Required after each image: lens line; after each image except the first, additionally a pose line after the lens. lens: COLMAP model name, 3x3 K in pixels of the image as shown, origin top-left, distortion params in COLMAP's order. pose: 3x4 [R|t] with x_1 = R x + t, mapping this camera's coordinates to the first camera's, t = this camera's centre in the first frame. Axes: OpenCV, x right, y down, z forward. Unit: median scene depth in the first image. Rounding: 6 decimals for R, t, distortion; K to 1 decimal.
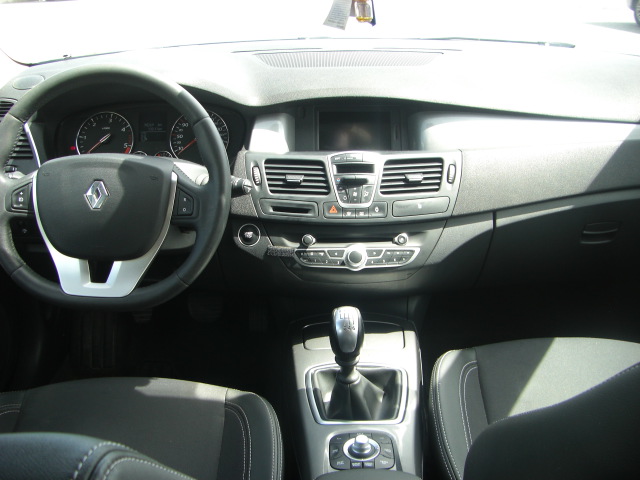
lens RADIAL K [[733.5, 0, 318.3], [0, 733.5, 241.9], [0, 0, 1]] dist [-0.145755, 0.000000]
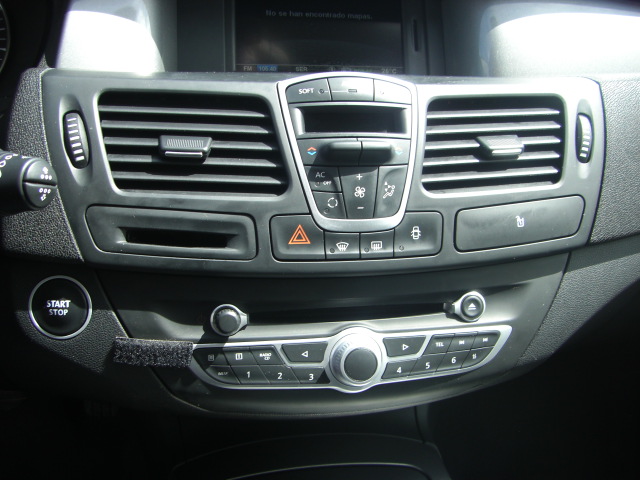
lens RADIAL K [[749.5, 0, 314.9], [0, 749.5, 243.4], [0, 0, 1]] dist [-0.158552, 0.000000]
pose [[0.978000, -0.023053, 0.207326, -0.047289], [0.005388, 0.996335, 0.085369, -0.070613], [-0.208534, -0.082374, 0.974540, 0.636307]]
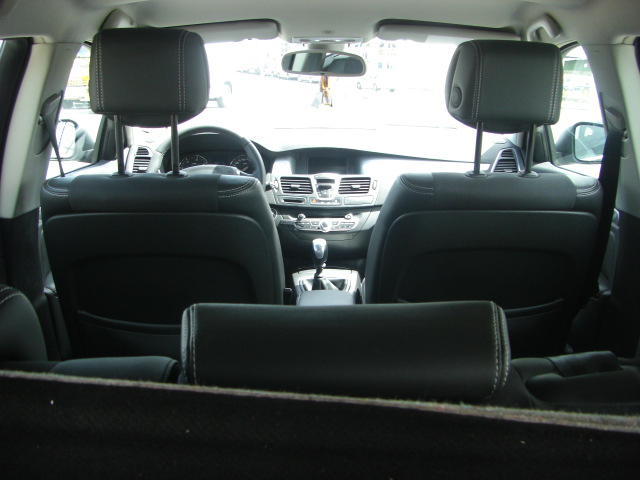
lens RADIAL K [[733.5, 0, 322.0], [0, 733.5, 238.5], [0, 0, 1]] dist [-0.145755, 0.000000]
pose [[0.999766, 0.016719, 0.013698, 0.015386], [-0.014357, 0.987445, -0.157312, 0.365903], [-0.016156, 0.157079, 0.987454, -0.940269]]
